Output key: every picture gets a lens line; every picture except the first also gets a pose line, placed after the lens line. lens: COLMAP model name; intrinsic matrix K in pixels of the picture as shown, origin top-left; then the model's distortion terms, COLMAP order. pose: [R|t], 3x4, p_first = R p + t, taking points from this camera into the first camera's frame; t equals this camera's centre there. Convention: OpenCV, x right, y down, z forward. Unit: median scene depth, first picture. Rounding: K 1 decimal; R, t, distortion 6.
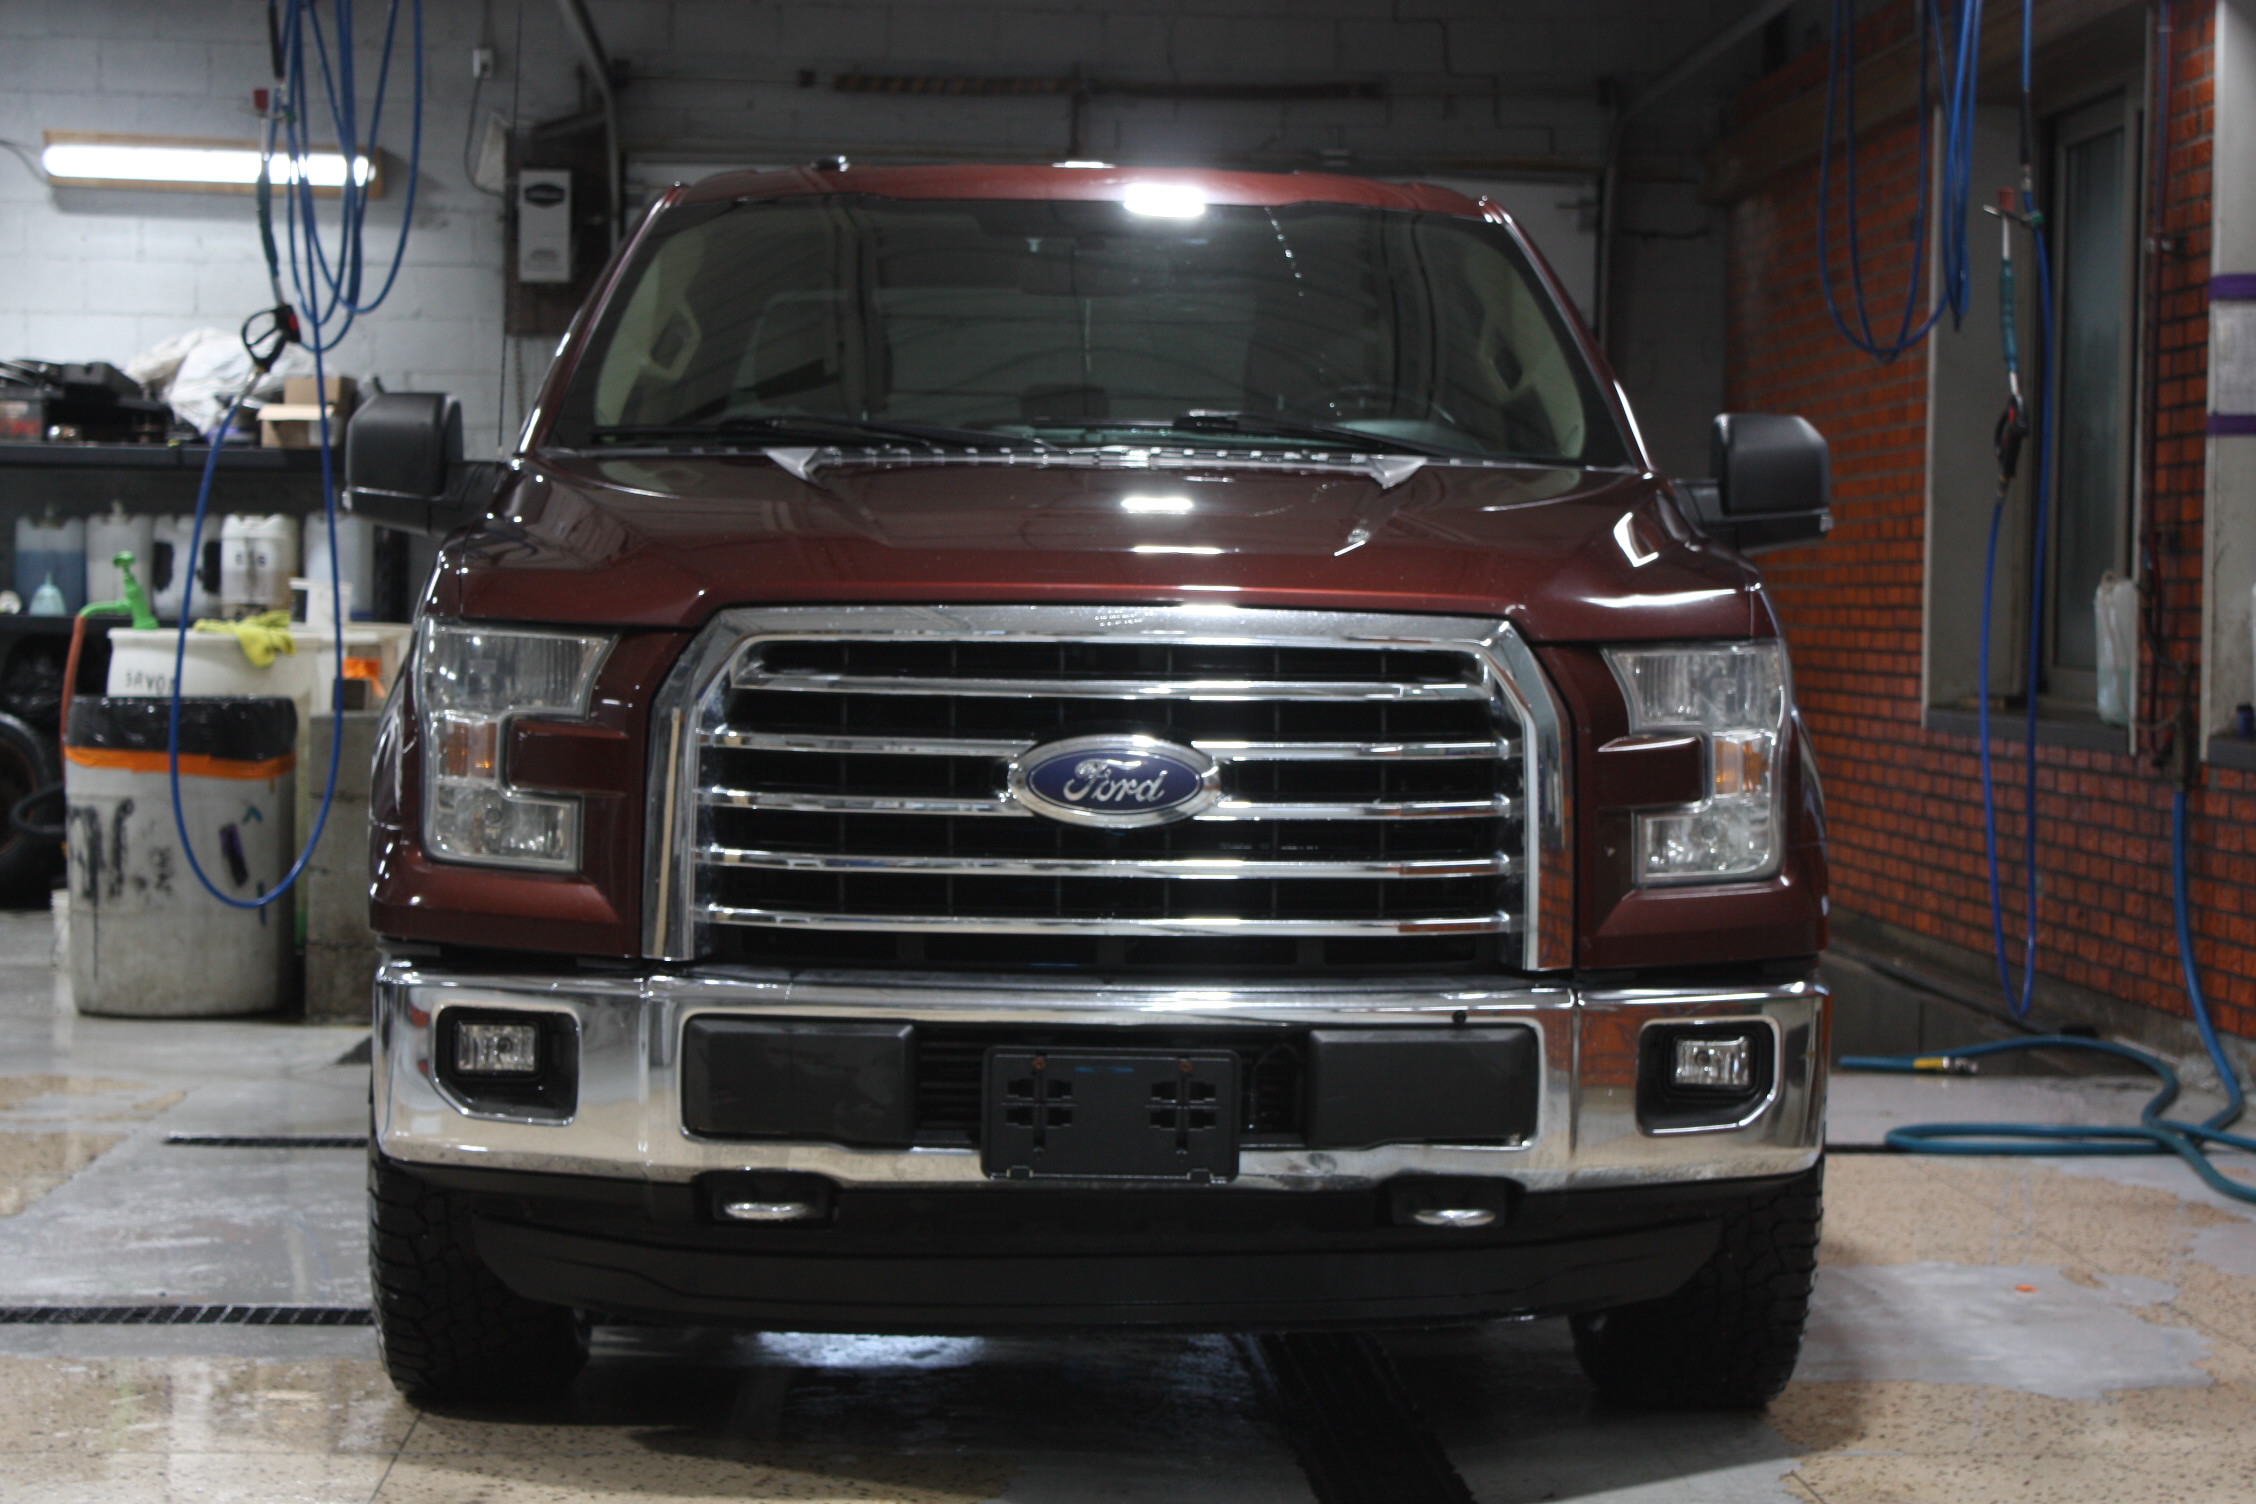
lens RADIAL K [[4595.1, 0, 1128.2], [0, 4595.1, 747.4], [0, 0, 1]] dist [0.028938, 0.000000]
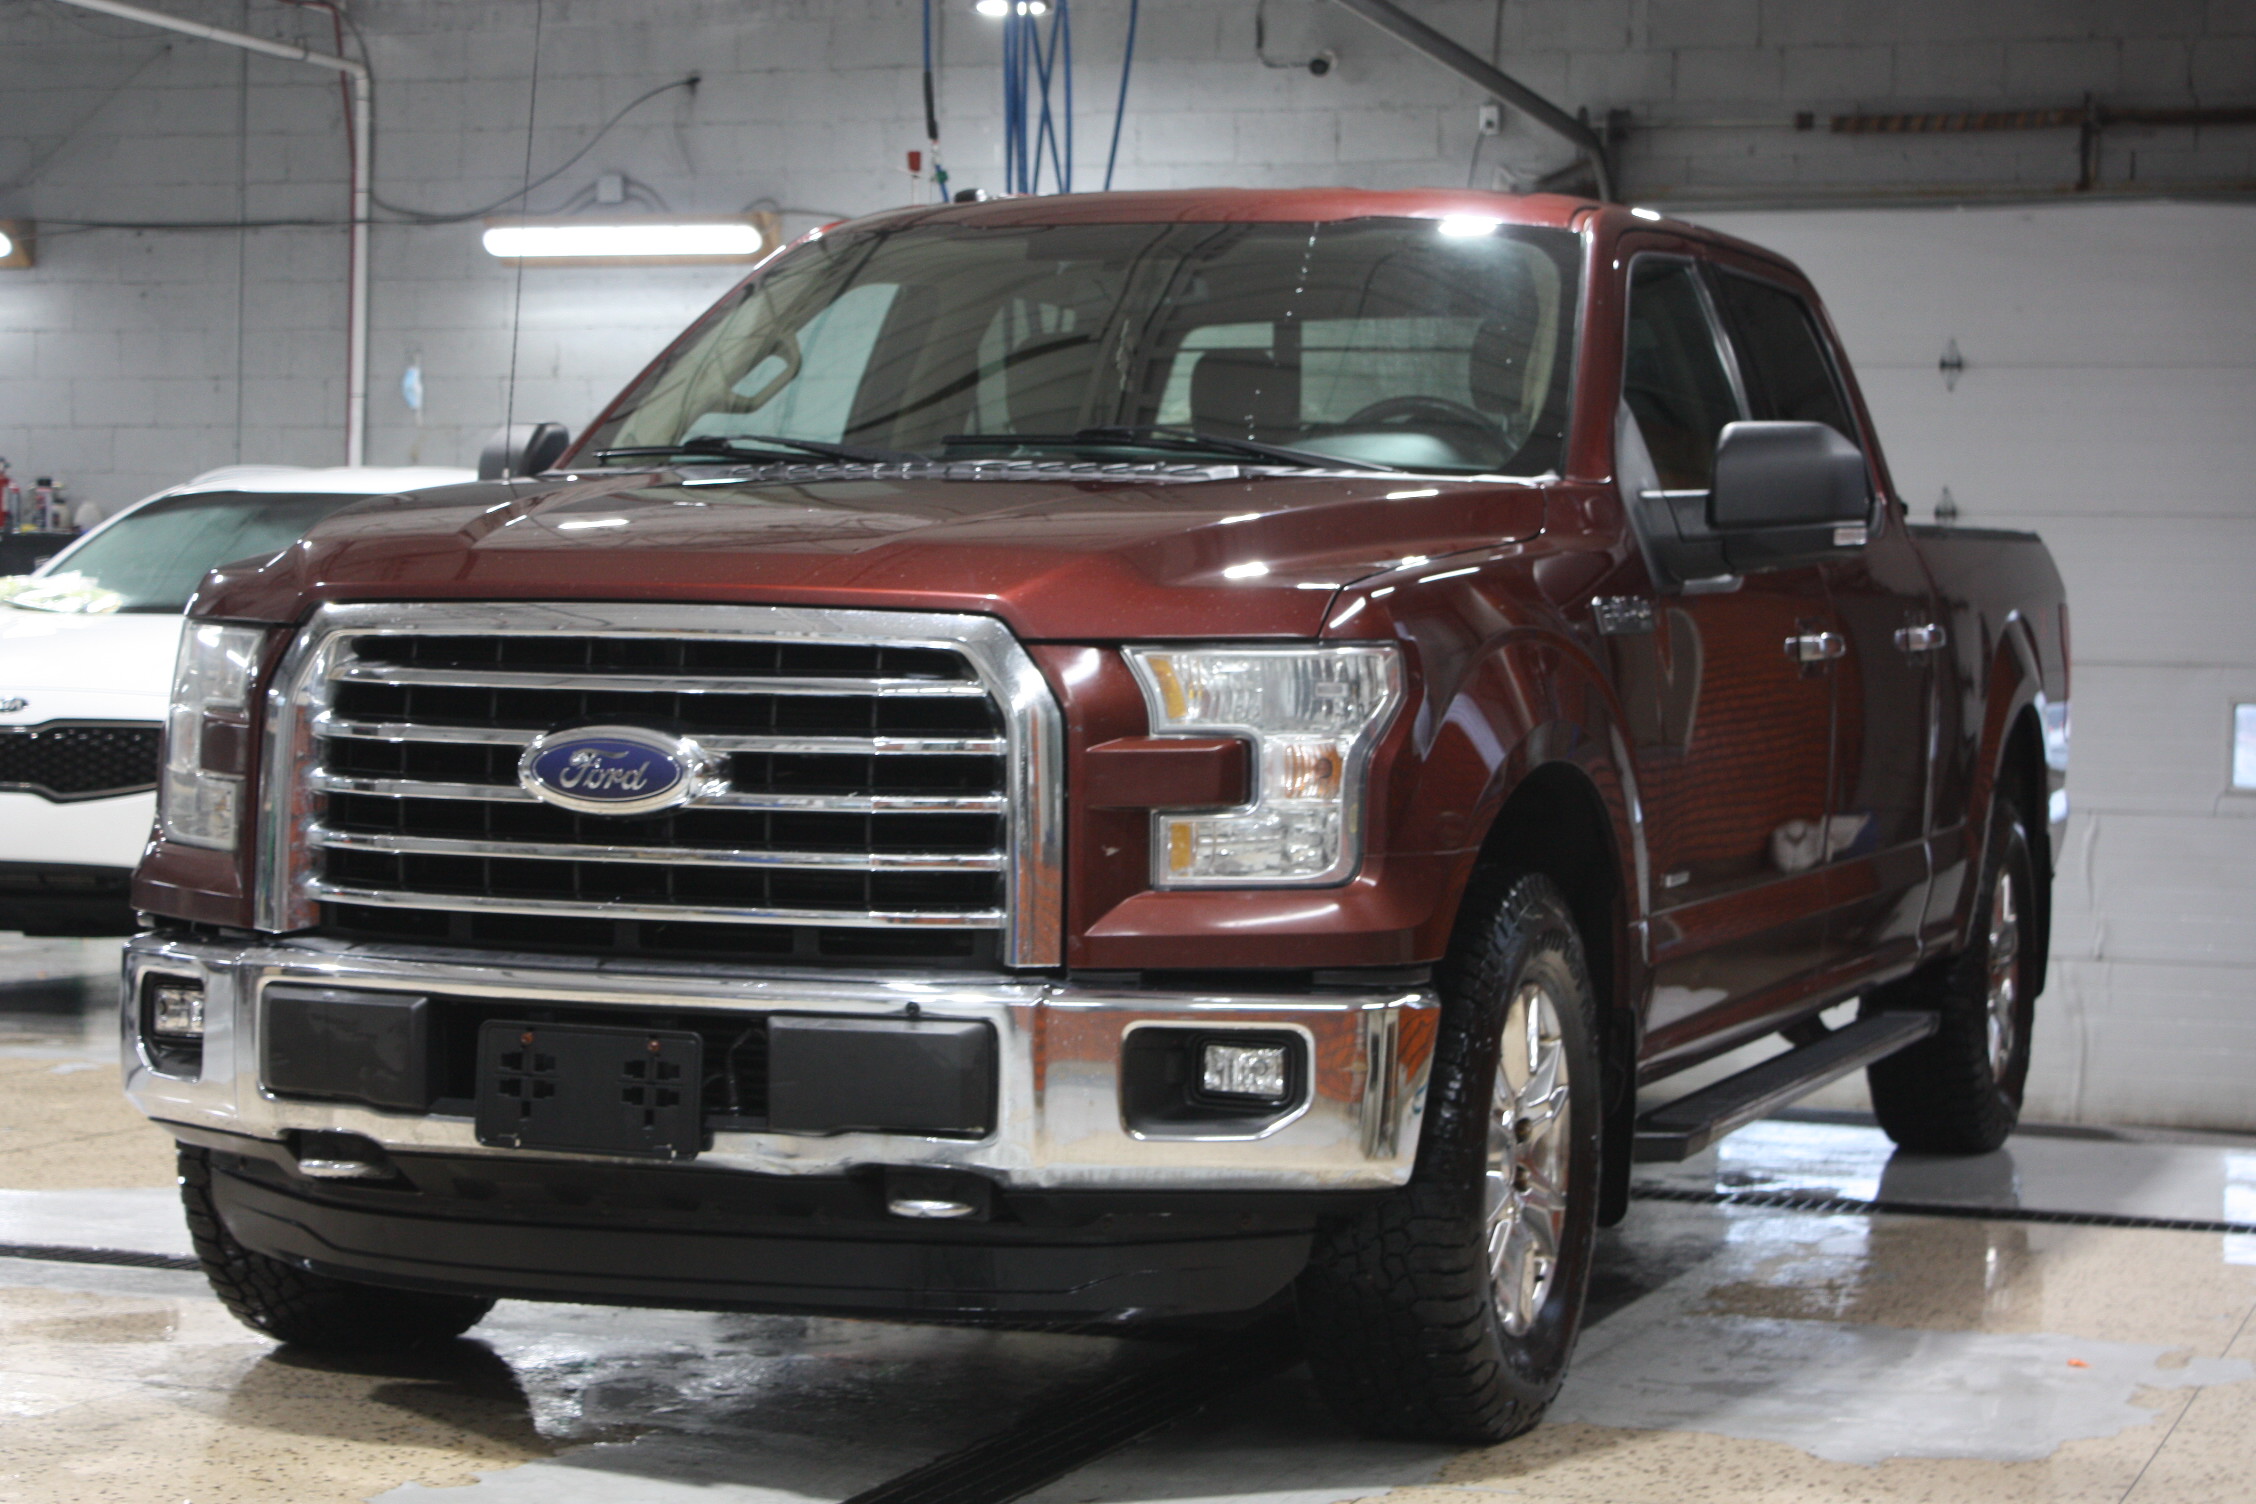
lens RADIAL K [[4570.8, 0, 1127.9], [0, 4570.8, 756.7], [0, 0, 1]] dist [0.114366, 0.000000]
pose [[0.919473, 0.014128, -0.392898, 0.501326], [-0.019713, 0.999754, -0.010184, 0.012276], [0.392658, 0.017109, 0.919525, 0.090404]]
